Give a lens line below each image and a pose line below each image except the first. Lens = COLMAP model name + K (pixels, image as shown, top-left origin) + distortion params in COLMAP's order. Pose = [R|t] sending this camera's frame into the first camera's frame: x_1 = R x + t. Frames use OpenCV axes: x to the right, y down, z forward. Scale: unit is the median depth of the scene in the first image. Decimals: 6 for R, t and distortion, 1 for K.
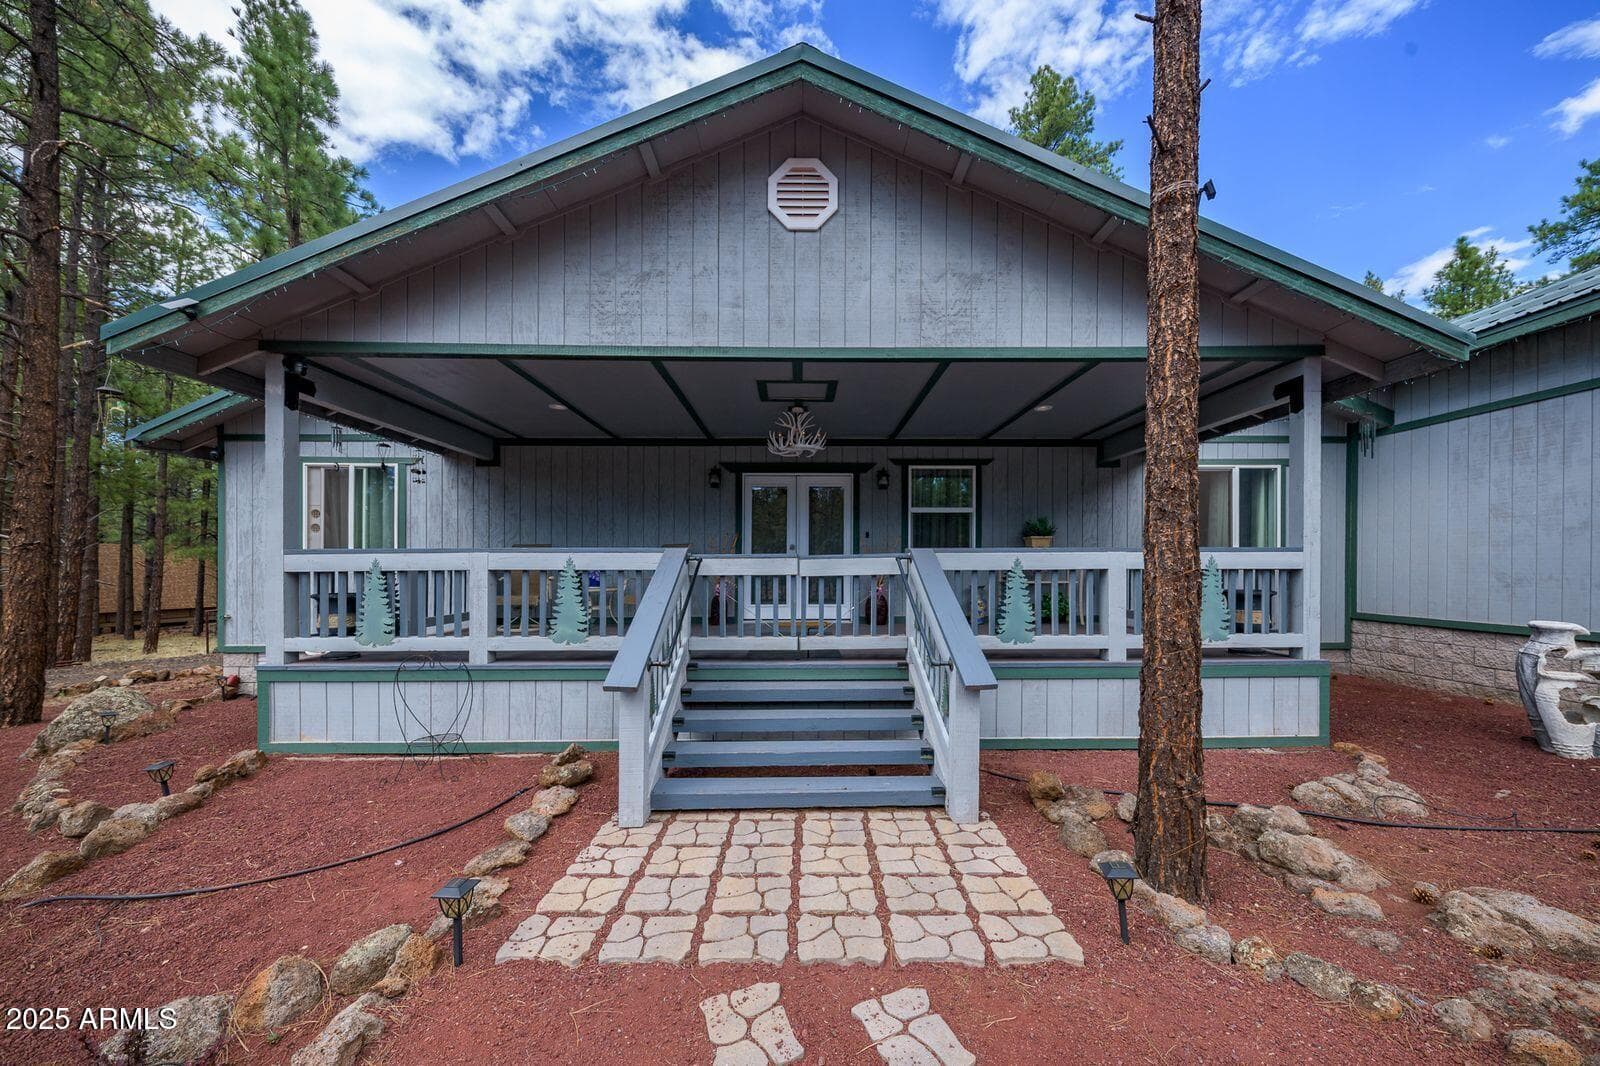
lens RADIAL K [[586.1, 0, 823.4], [0, 586.1, 559.7], [0, 0, 1]] dist [-0.001811, -0.000098]
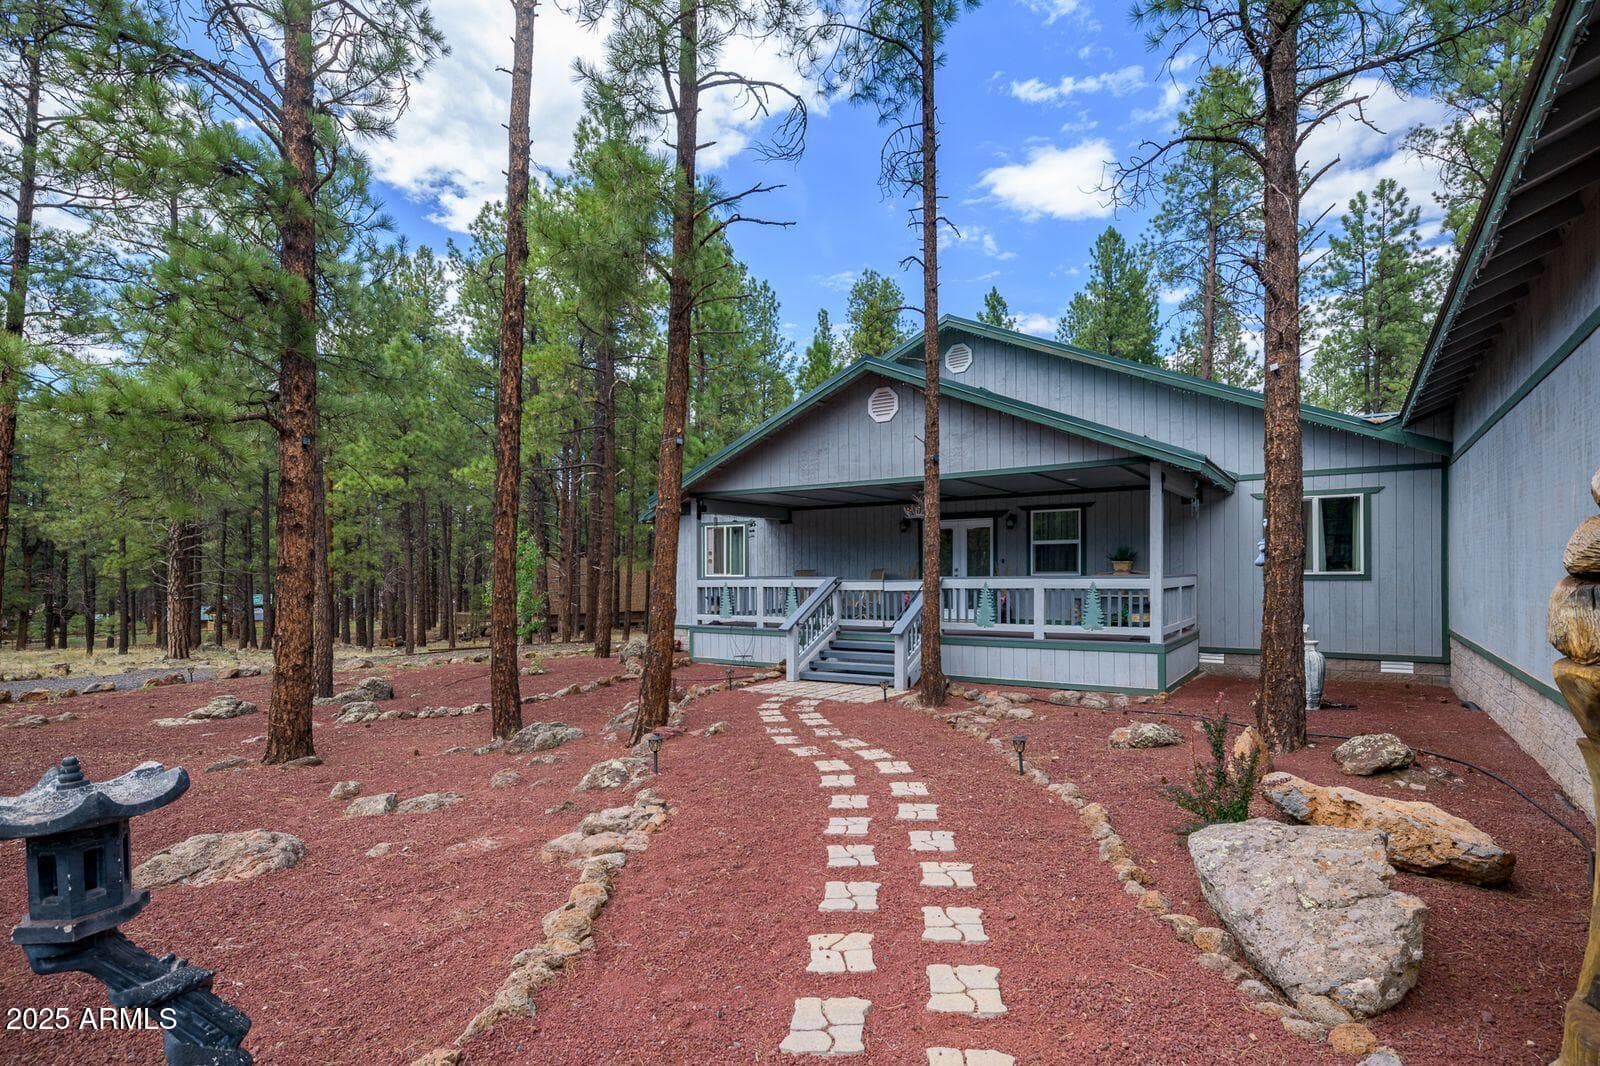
lens RADIAL K [[812.0, 0, 799.0], [0, 812.0, 580.0], [0, 0, 1]] dist [0.019081, -0.005604]
pose [[0.814011, 0.001260, -0.580848, 0.817229], [0.012051, 0.999746, 0.019058, -0.040663], [0.580725, -0.022514, 0.813789, -0.886736]]
